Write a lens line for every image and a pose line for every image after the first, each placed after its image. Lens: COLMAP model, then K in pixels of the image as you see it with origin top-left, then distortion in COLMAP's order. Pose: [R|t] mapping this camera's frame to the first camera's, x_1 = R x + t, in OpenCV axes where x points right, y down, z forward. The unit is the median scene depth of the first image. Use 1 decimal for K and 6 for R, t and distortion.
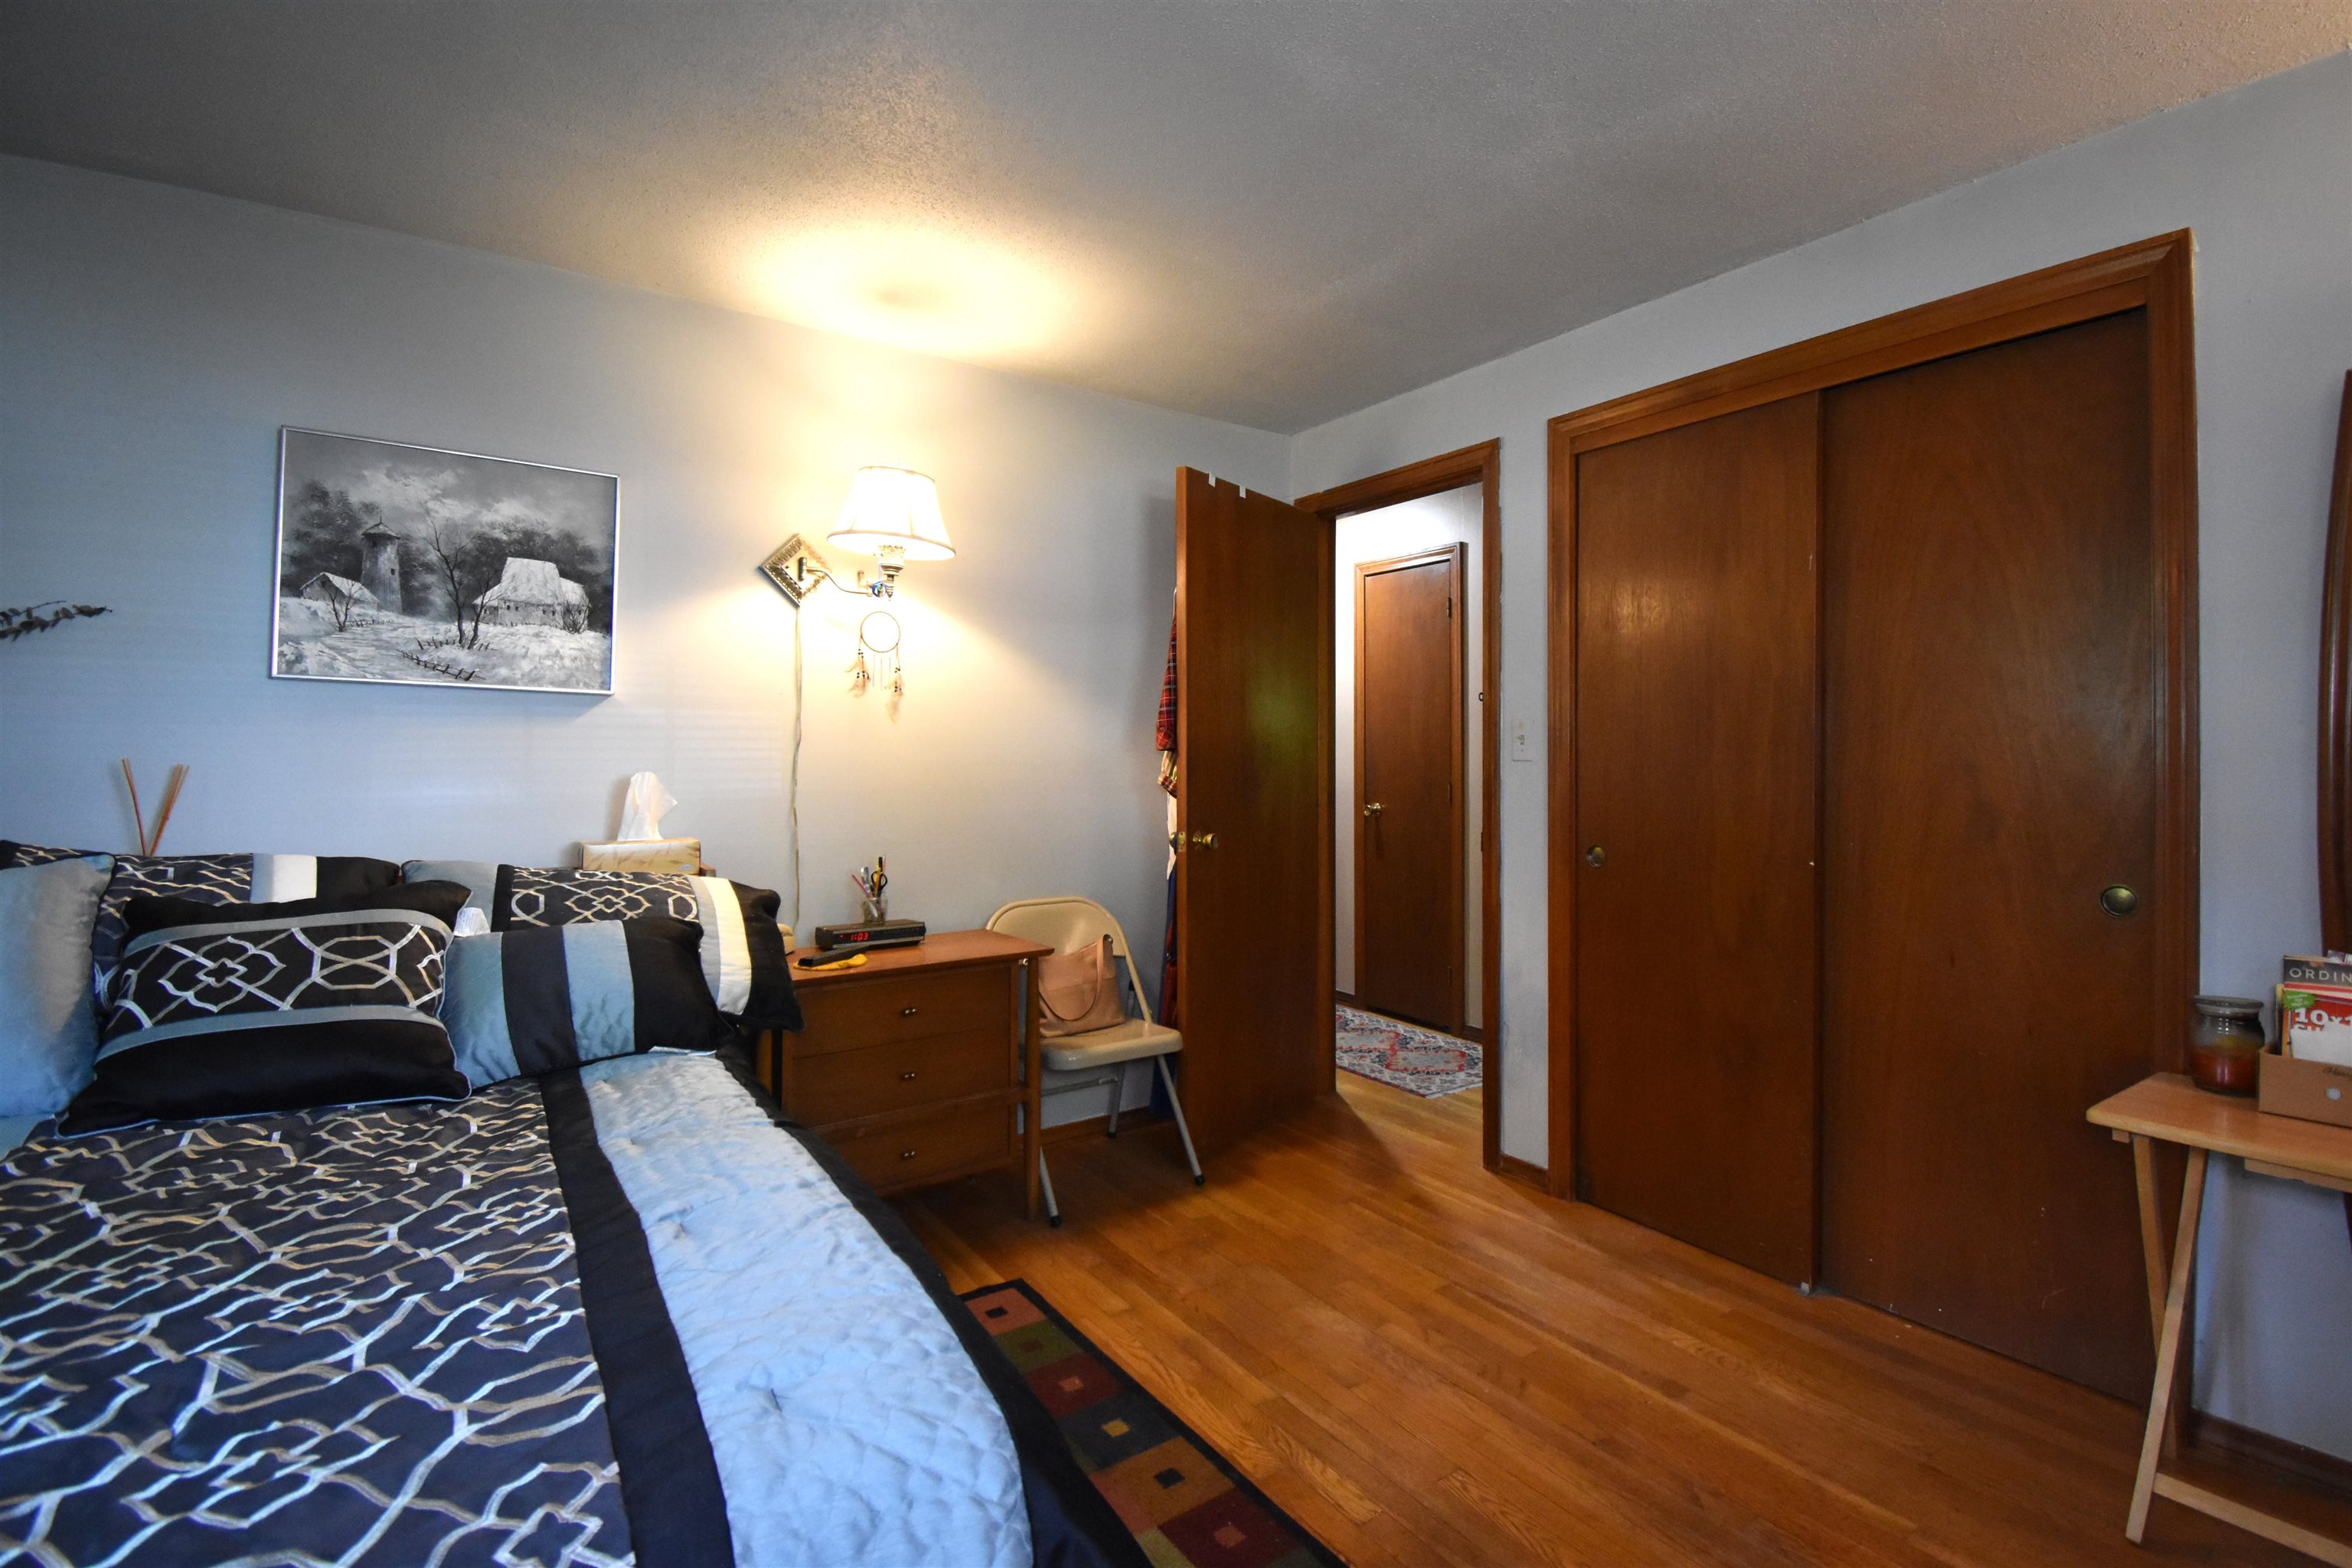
lens RADIAL K [[1058.6, 0, 1178.9], [0, 1058.6, 774.0], [0, 0, 1]] dist [0.007708, -0.009377]
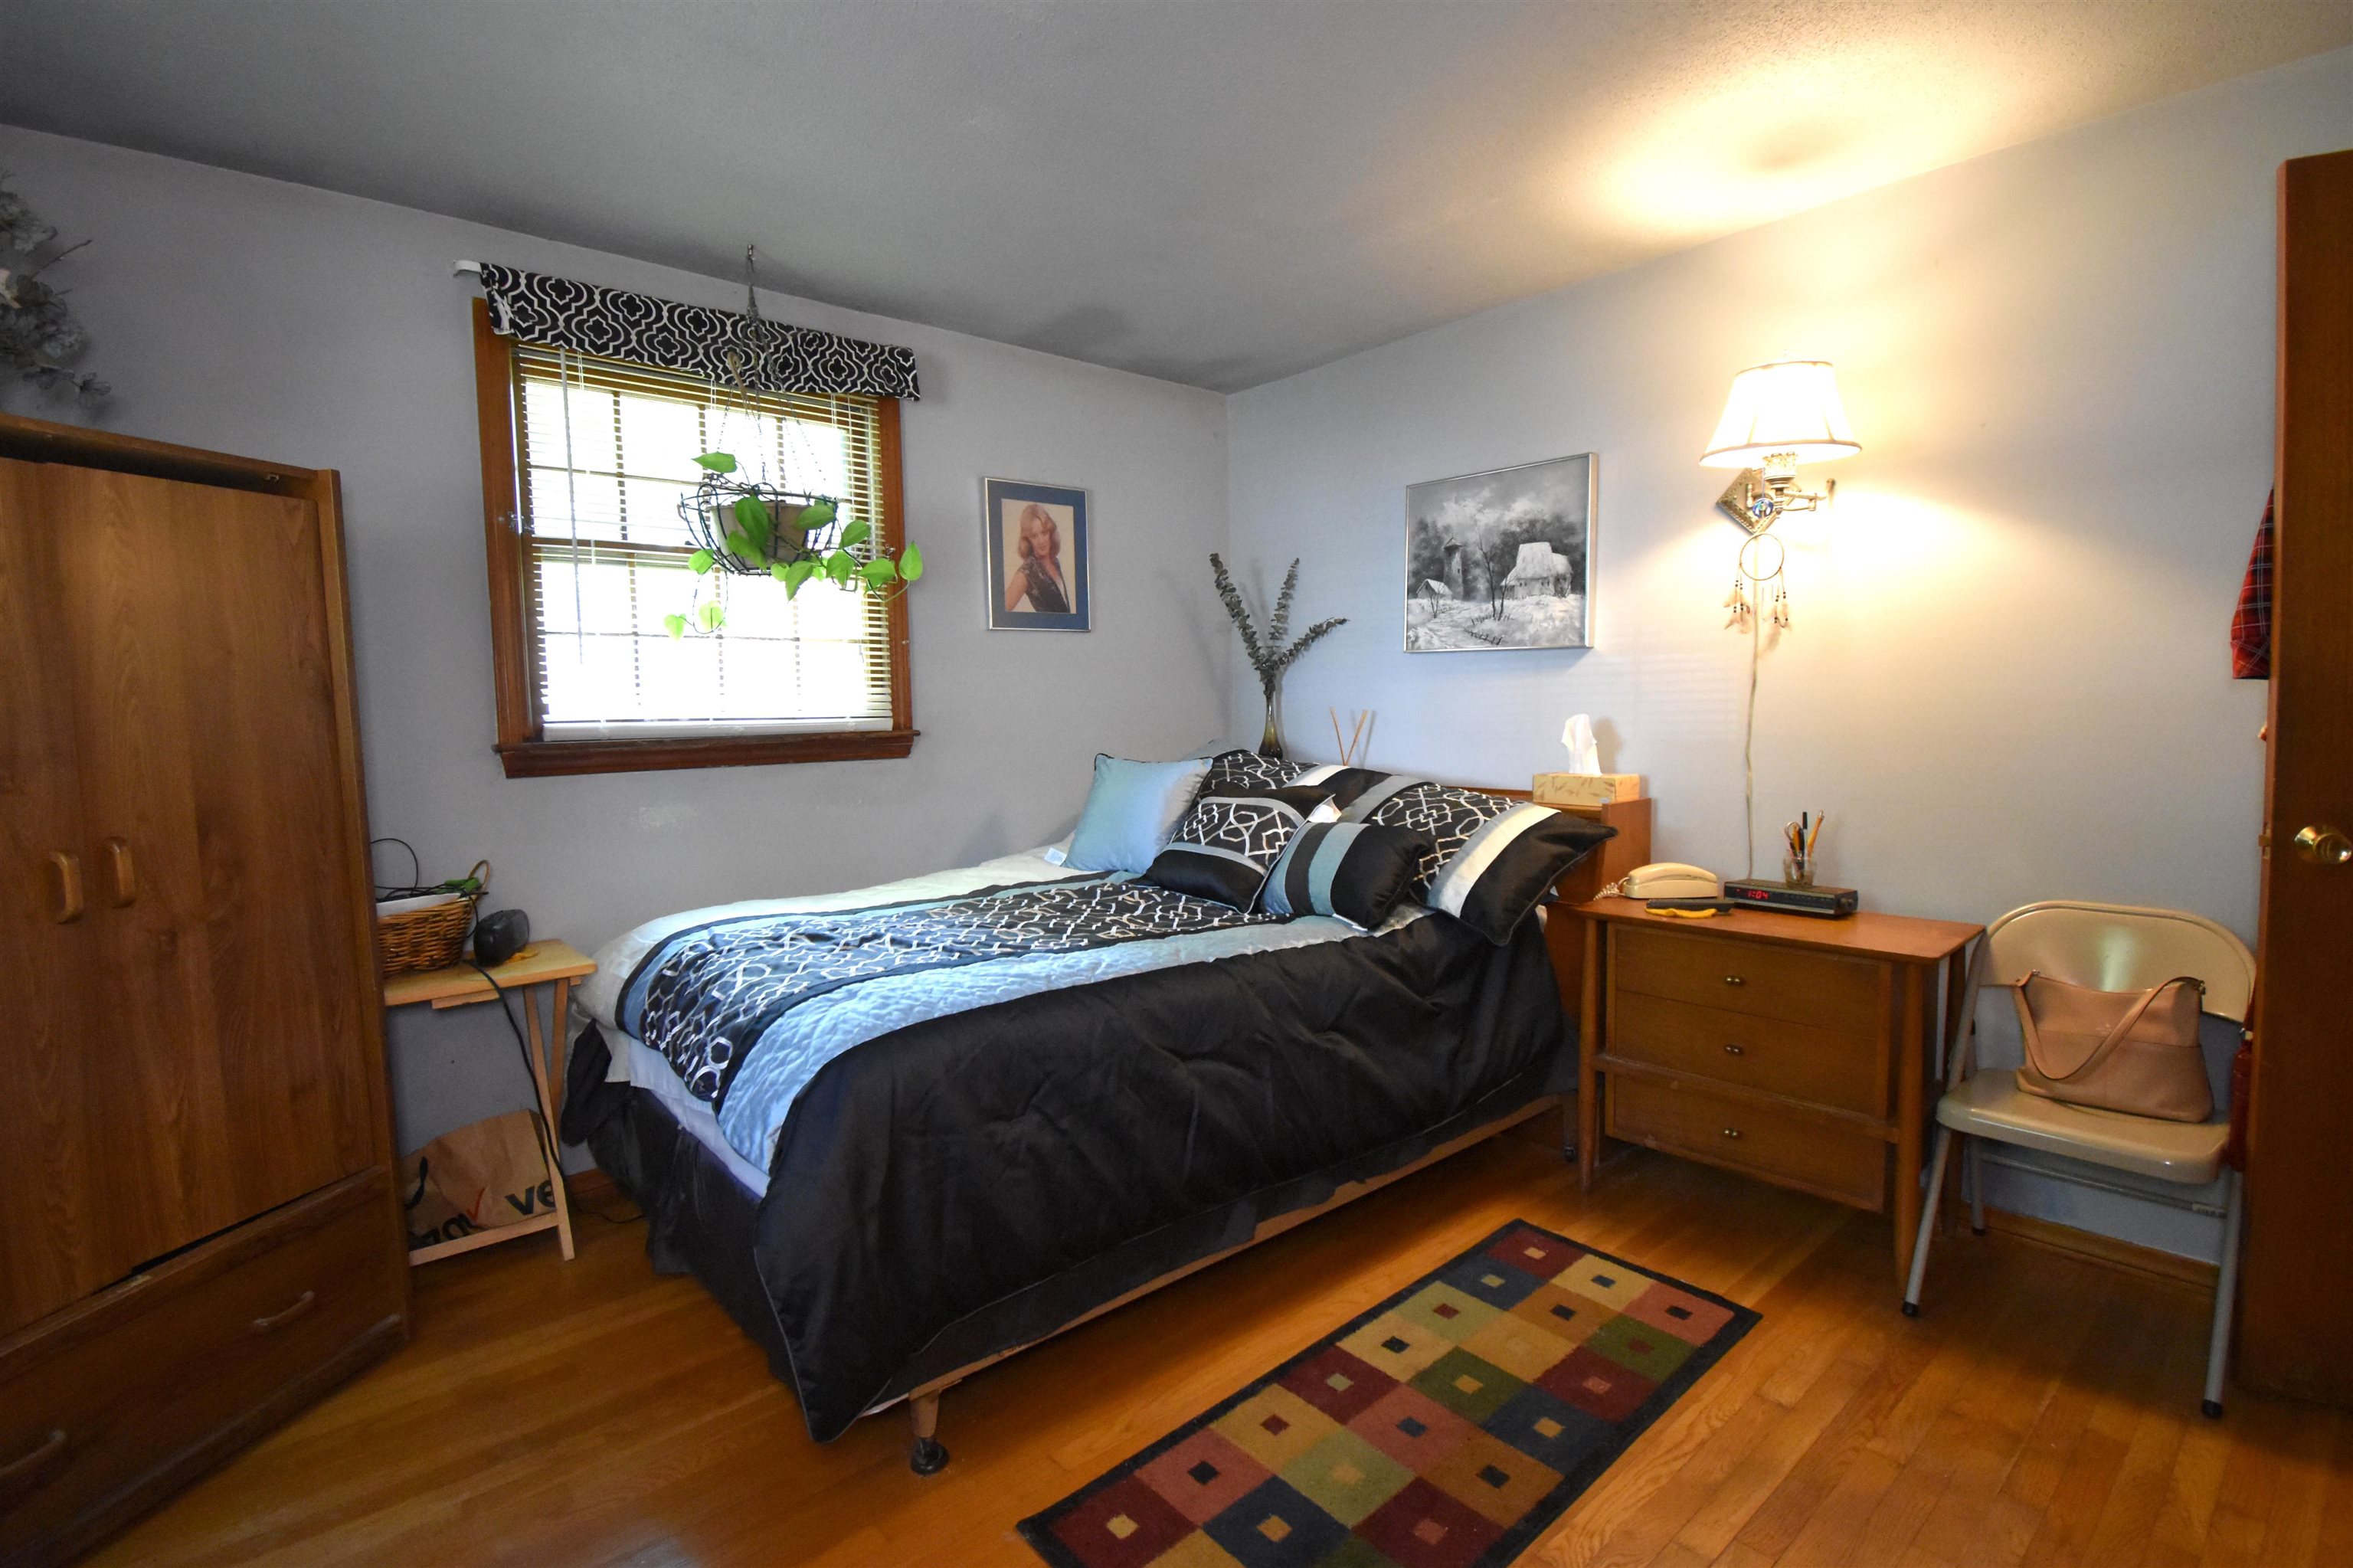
lens RADIAL K [[1059.1, 0, 1182.7], [0, 1059.1, 776.4], [0, 0, 1]] dist [0.007708, -0.009377]
pose [[0.140172, 0.060375, -0.988285, 0.587742], [0.003459, 0.998103, 0.061465, -0.006862], [0.990121, -0.012034, 0.139698, 0.424124]]
